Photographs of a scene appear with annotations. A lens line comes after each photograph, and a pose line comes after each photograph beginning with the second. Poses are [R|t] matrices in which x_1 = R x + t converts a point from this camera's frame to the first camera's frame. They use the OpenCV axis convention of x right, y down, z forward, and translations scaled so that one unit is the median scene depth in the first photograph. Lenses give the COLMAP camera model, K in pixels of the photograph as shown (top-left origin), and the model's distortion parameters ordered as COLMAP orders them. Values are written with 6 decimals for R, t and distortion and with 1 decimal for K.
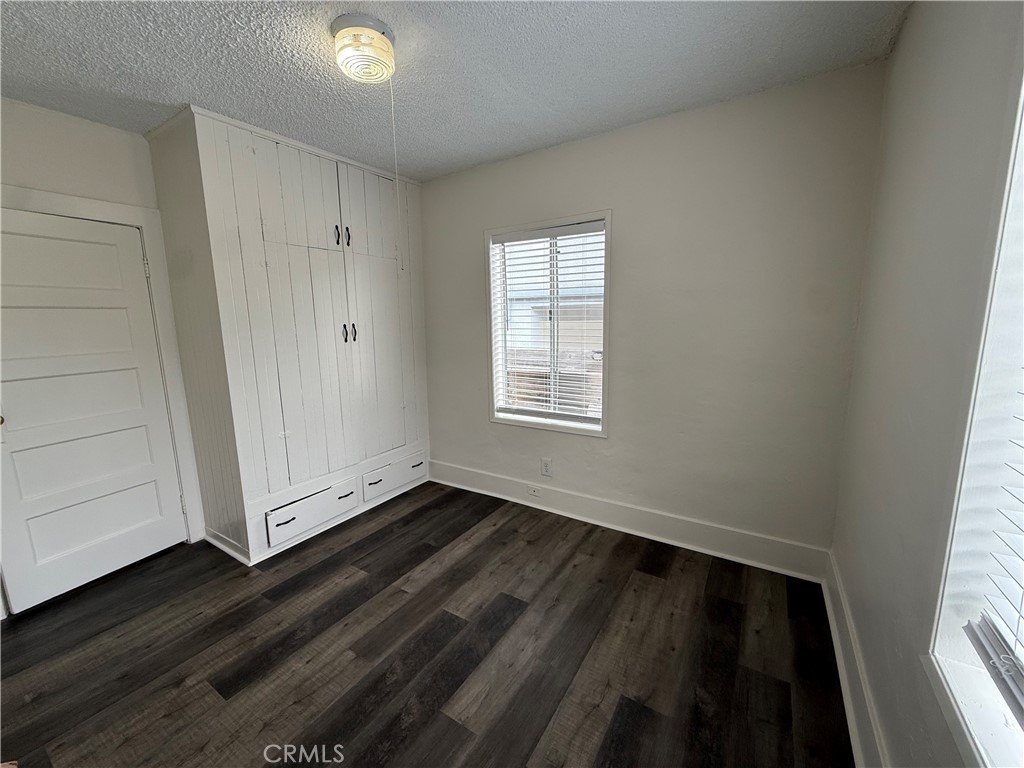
lens RADIAL K [[408.4, 0, 509.4], [0, 408.4, 384.1], [0, 0, 1]] dist [-0.000471, 0.000486]
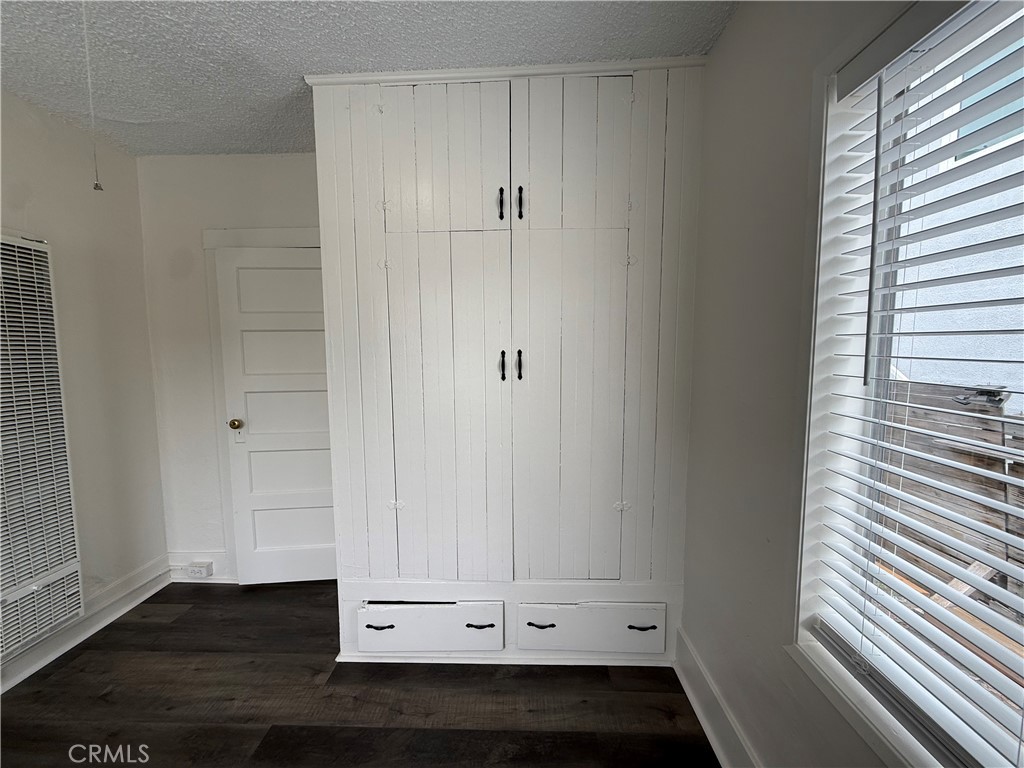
lens RADIAL K [[408.4, 0, 511.5], [0, 408.4, 384.3], [0, 0, 1]] dist [-0.000471, 0.000486]
pose [[0.514415, 0.092516, -0.852536, 0.127586], [-0.139773, 0.989914, 0.023085, -0.120236], [0.846074, 0.107286, 0.522158, 0.744803]]
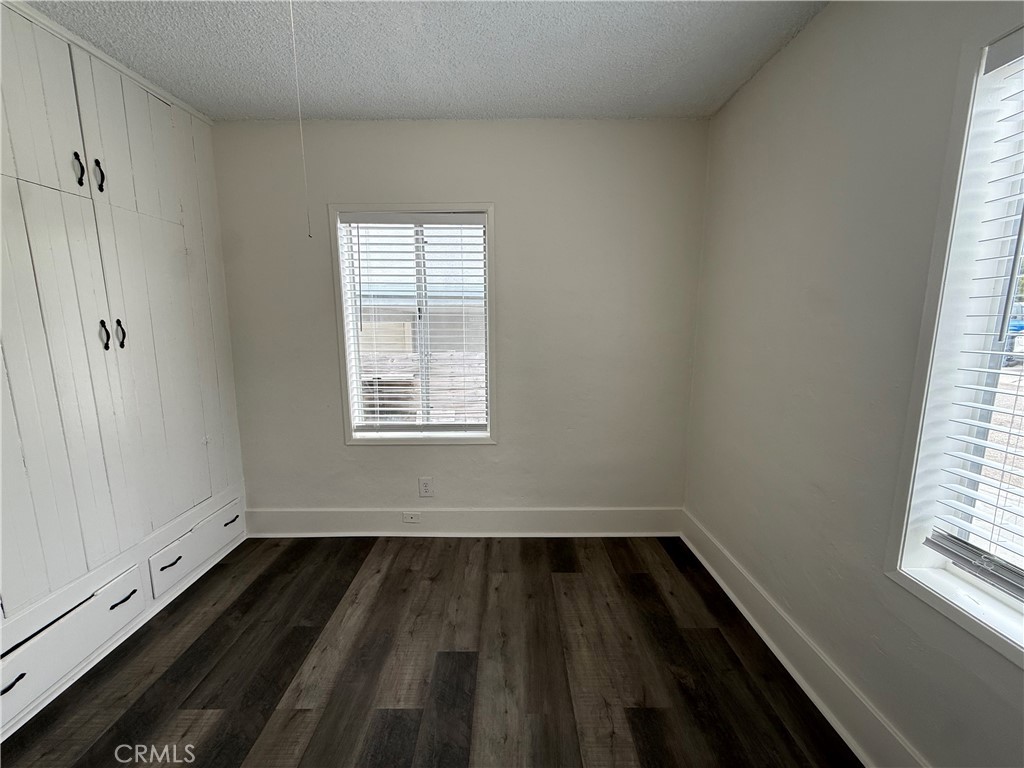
lens RADIAL K [[408.4, 0, 509.9], [0, 408.4, 384.0], [0, 0, 1]] dist [-0.000471, 0.000486]
pose [[0.843357, -0.068673, 0.532948, -0.236832], [0.073142, 0.997240, 0.012756, -0.016974], [-0.532353, 0.028223, 0.846052, 0.179487]]
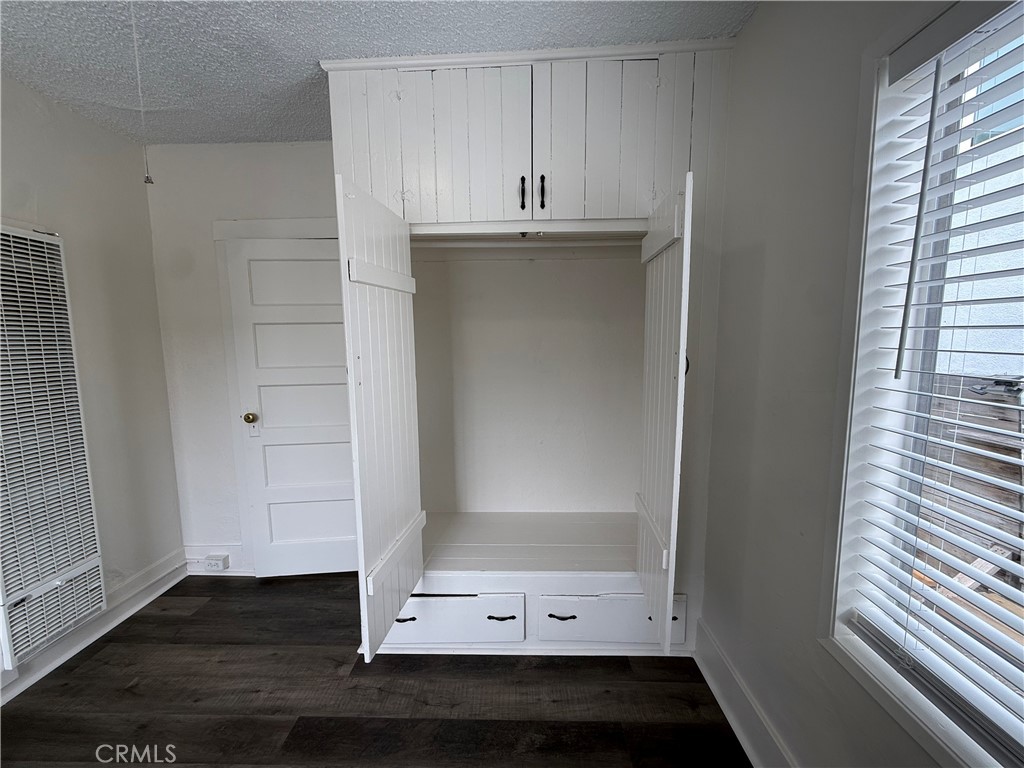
lens RADIAL K [[408.4, 0, 510.7], [0, 408.4, 384.5], [0, 0, 1]] dist [-0.000471, 0.000486]
pose [[0.515344, 0.110808, -0.849789, 0.104030], [-0.134997, 0.989722, 0.047187, -0.119808], [0.846284, 0.090401, 0.525006, 0.717940]]
